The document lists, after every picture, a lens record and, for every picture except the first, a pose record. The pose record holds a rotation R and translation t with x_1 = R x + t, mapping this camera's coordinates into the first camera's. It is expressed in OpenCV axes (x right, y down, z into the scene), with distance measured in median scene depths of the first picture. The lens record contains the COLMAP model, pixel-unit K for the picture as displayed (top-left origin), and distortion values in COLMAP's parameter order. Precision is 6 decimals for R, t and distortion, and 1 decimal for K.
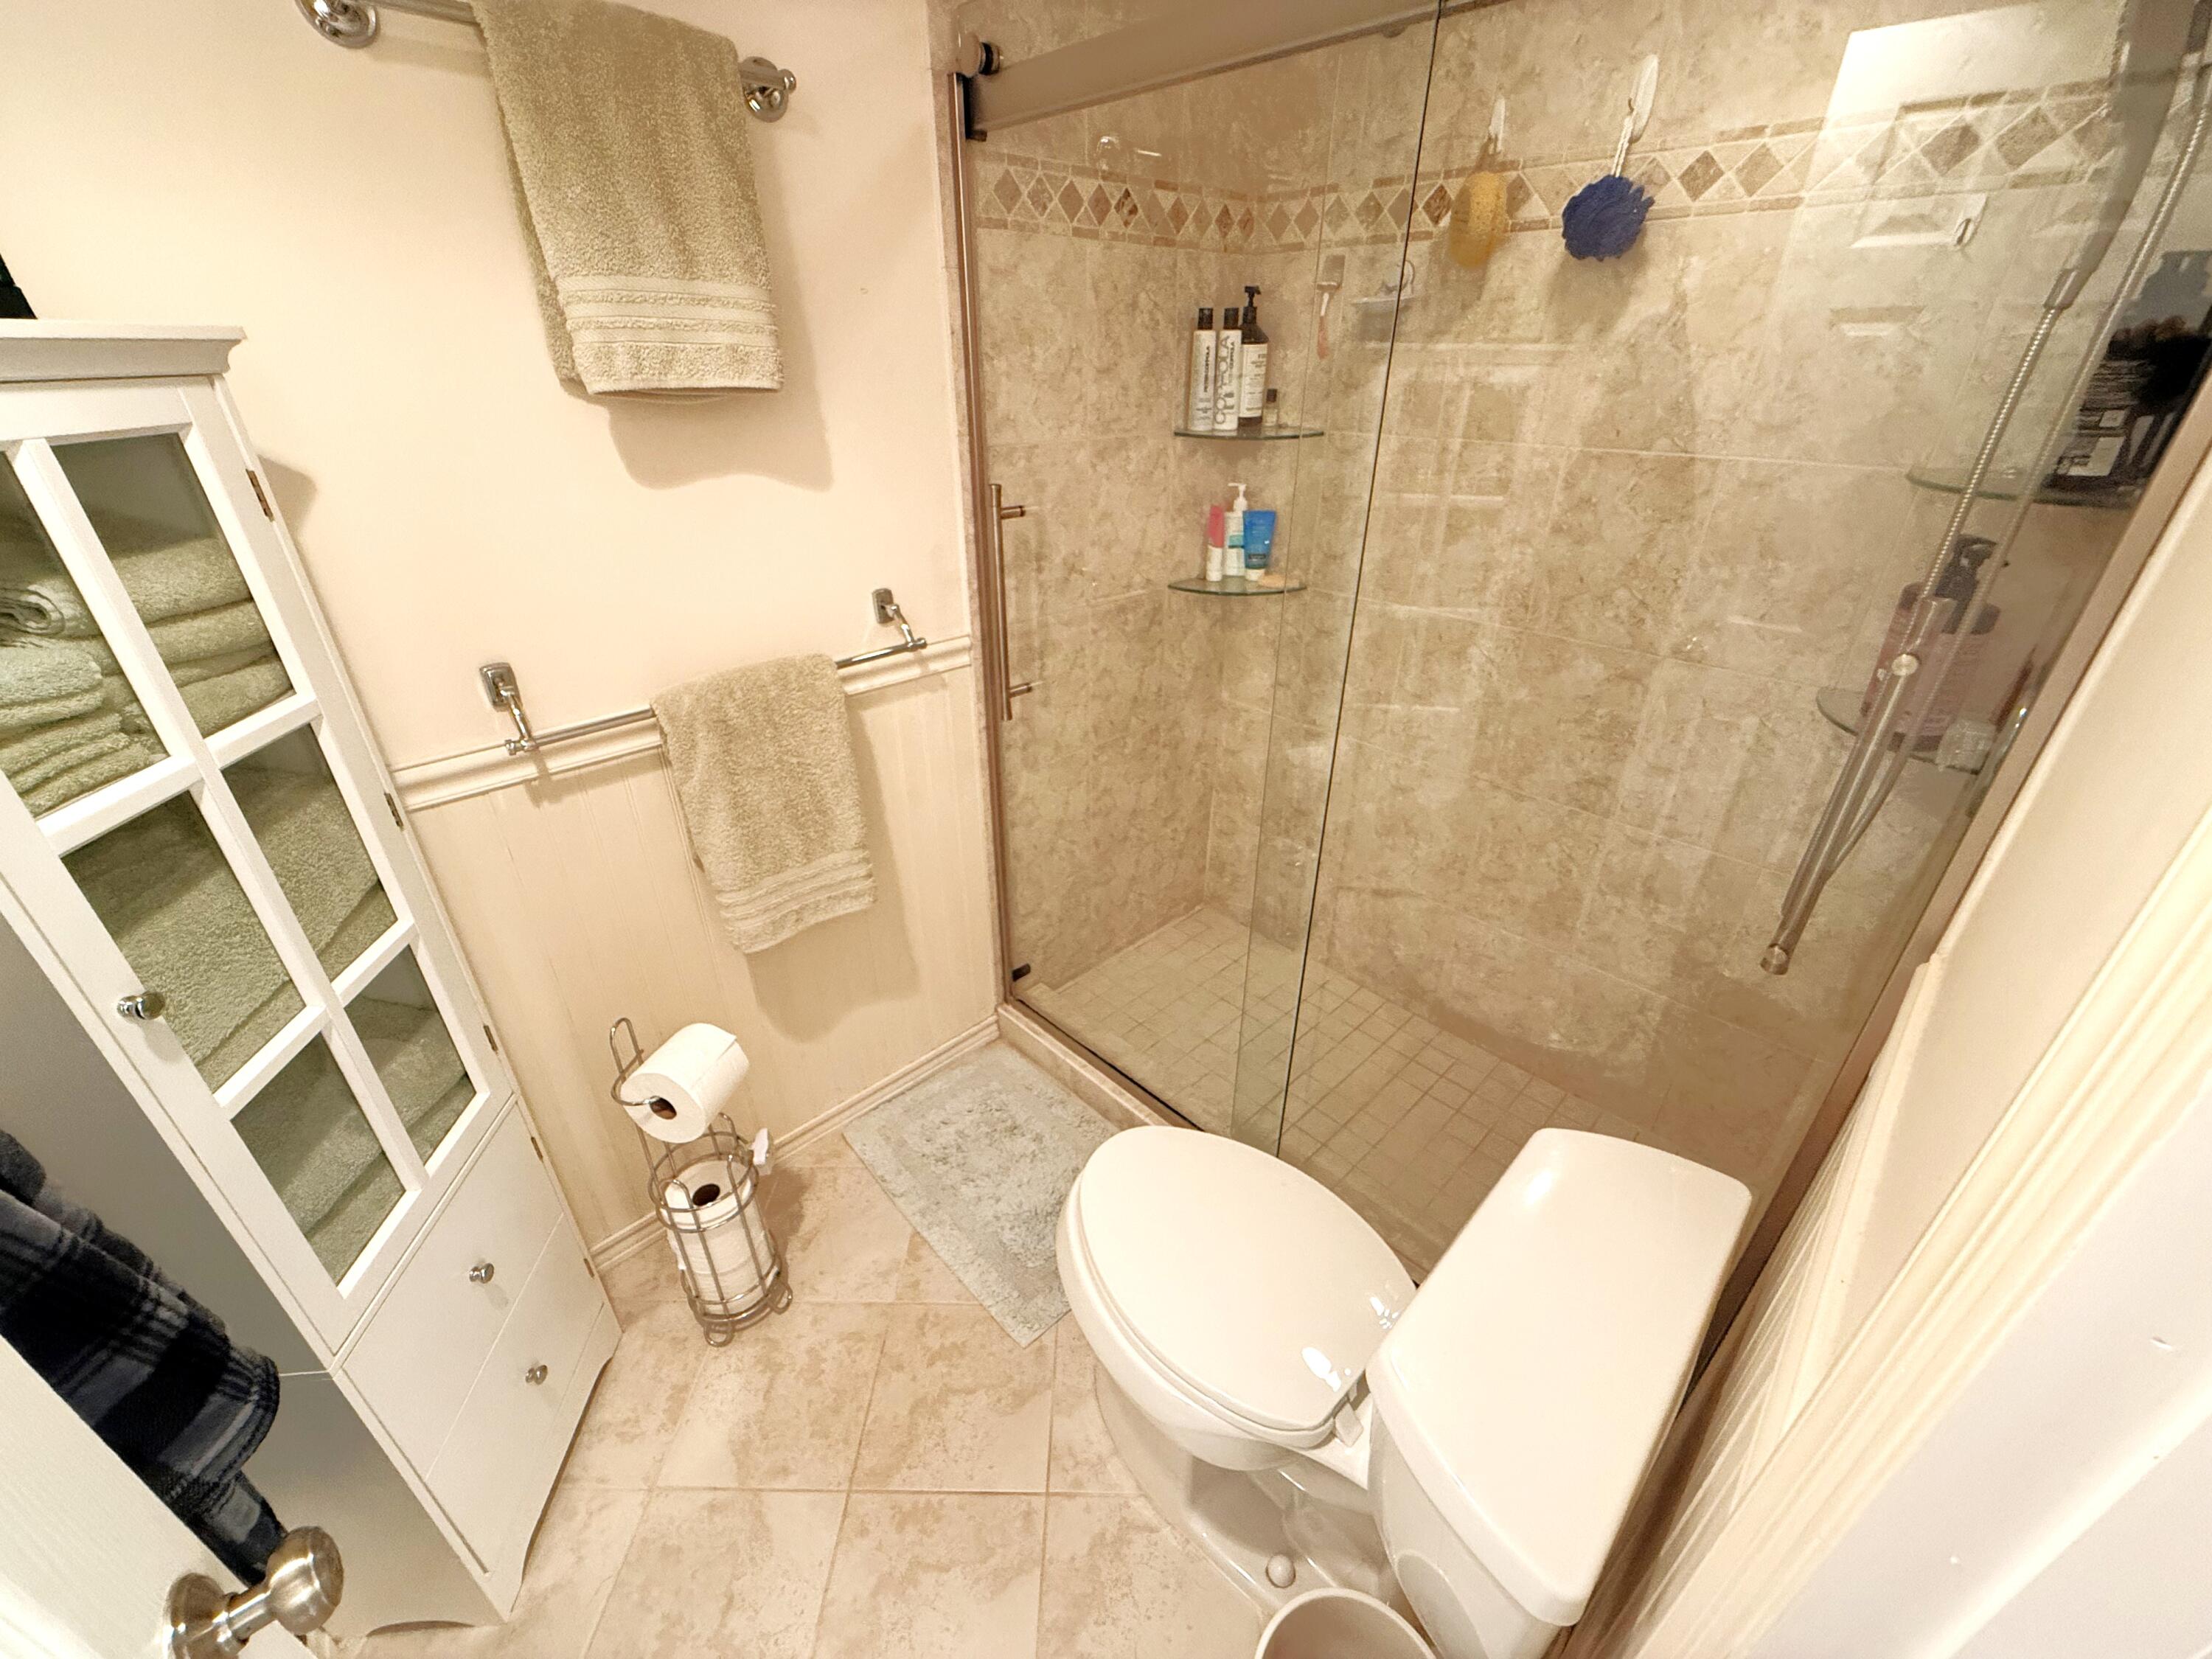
lens RADIAL K [[865.8, 0, 1110.2], [0, 865.8, 822.3], [0, 0, 1]] dist [-0.002208, 0.001213]
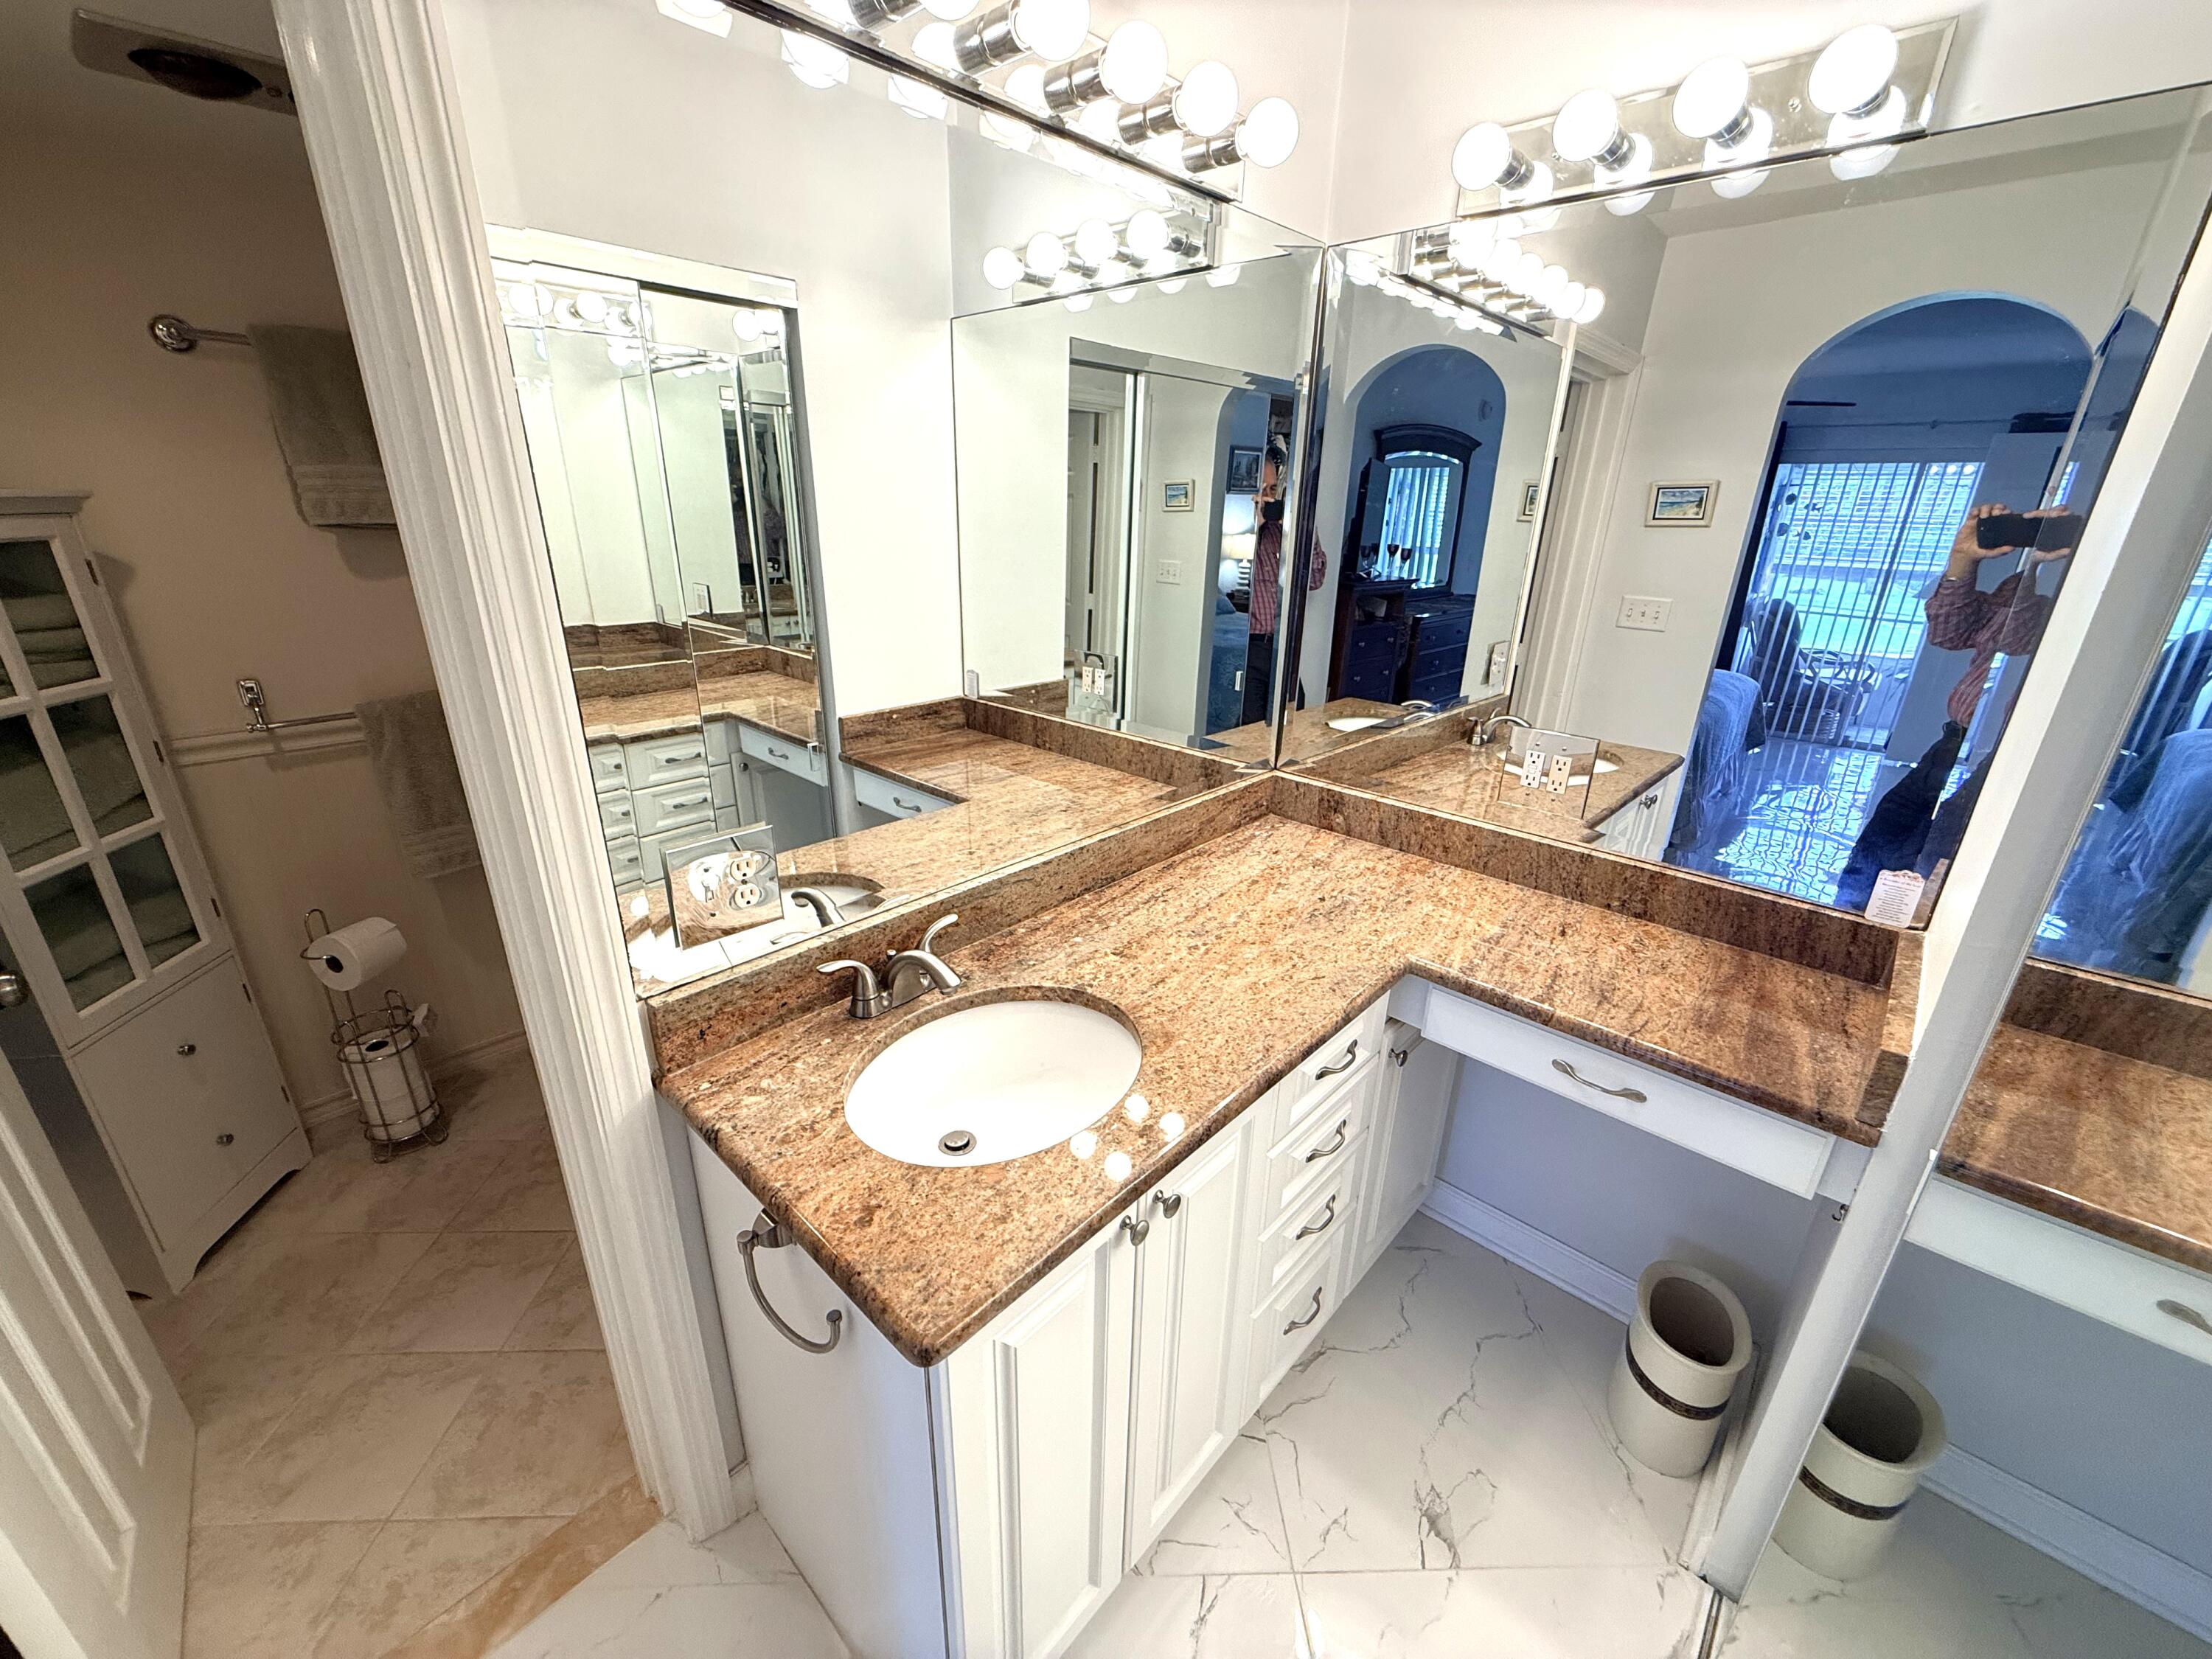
lens RADIAL K [[865.8, 0, 1108.1], [0, 865.8, 830.6], [0, 0, 1]] dist [-0.002208, 0.001213]
pose [[0.998825, 0.004140, 0.048287, 0.937208], [0.001948, 0.992112, -0.125341, 0.345598], [-0.048425, 0.125288, 0.990938, -0.746497]]
